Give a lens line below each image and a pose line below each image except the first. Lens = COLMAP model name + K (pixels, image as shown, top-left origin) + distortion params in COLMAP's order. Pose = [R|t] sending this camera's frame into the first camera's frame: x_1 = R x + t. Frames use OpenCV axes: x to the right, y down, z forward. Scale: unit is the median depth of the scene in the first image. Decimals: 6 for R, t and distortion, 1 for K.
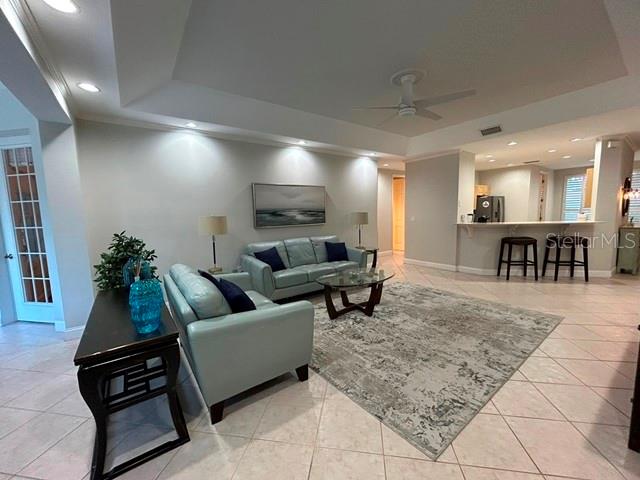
lens RADIAL K [[258.3, 0, 318.8], [0, 258.3, 238.3], [0, 0, 1]] dist [0.000046, 0.000409]
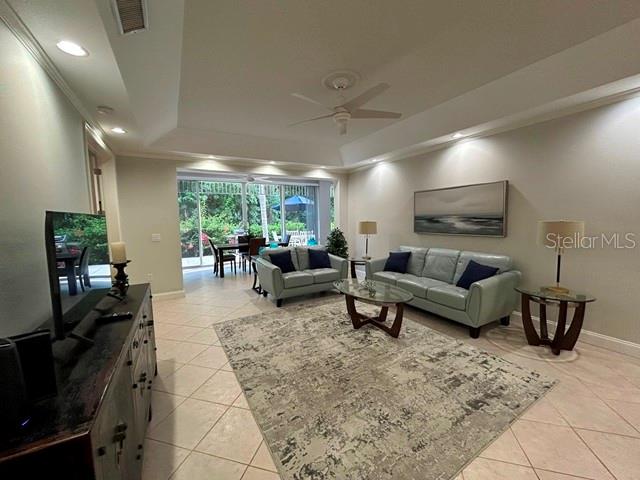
lens RADIAL K [[258.3, 0, 318.7], [0, 258.3, 239.7], [0, 0, 1]] dist [0.000046, 0.000409]
pose [[-0.109313, 0.109001, -0.988013, 0.818124], [-0.075063, 0.990226, 0.117551, -0.100862], [0.991169, 0.087014, -0.100063, 0.658620]]
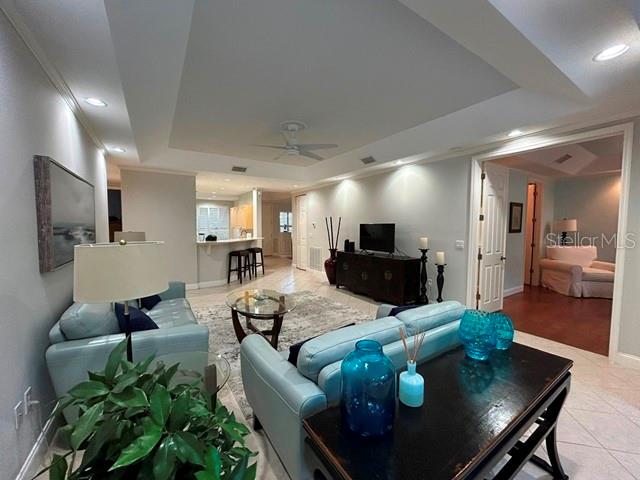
lens RADIAL K [[258.3, 0, 317.5], [0, 258.3, 239.7], [0, 0, 1]] dist [0.000046, 0.000409]
pose [[0.061185, -0.026970, 0.997762, -0.566286], [0.095406, 0.995216, 0.021051, -0.053307], [-0.993556, 0.093904, 0.063465, 0.527420]]
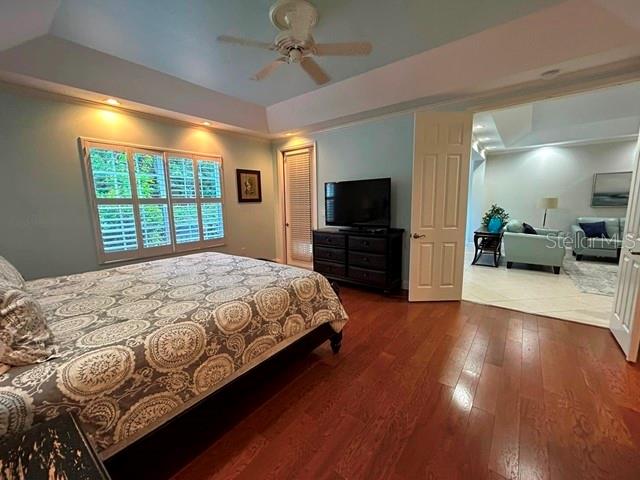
lens RADIAL K [[258.3, 0, 316.9], [0, 258.3, 238.1], [0, 0, 1]] dist [0.000046, 0.000409]
pose [[0.252053, 0.150729, -0.955903, 0.675990], [-0.084167, 0.987467, 0.133512, 0.058904], [0.964046, 0.046803, 0.261581, -0.706665]]
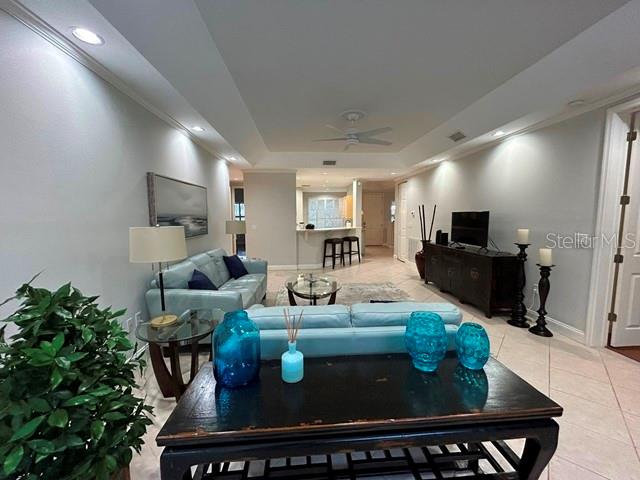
lens RADIAL K [[258.3, 0, 317.6], [0, 258.3, 240.1], [0, 0, 1]] dist [0.000046, 0.000409]
pose [[0.535542, -0.055061, 0.842711, -0.522759], [0.074964, 0.997033, 0.017505, -0.029821], [-0.841175, 0.053798, 0.538081, 0.308437]]
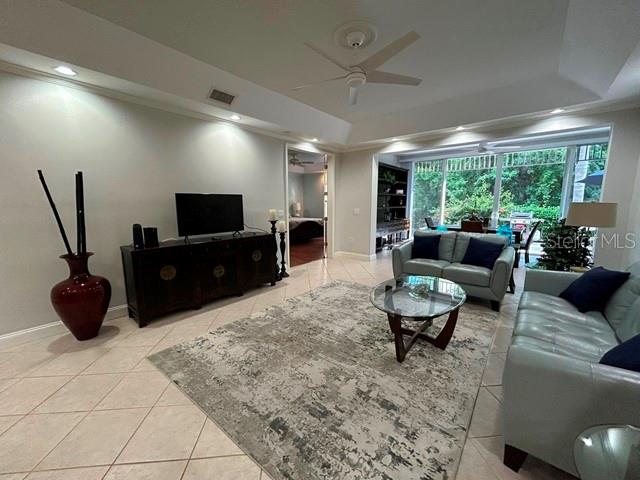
lens RADIAL K [[258.3, 0, 318.4], [0, 258.3, 241.7], [0, 0, 1]] dist [0.000046, 0.000409]
pose [[-0.970003, 0.066083, -0.233938, 0.423606], [0.005683, 0.968243, 0.249946, -0.125970], [0.243026, 0.241119, -0.939575, 1.159592]]
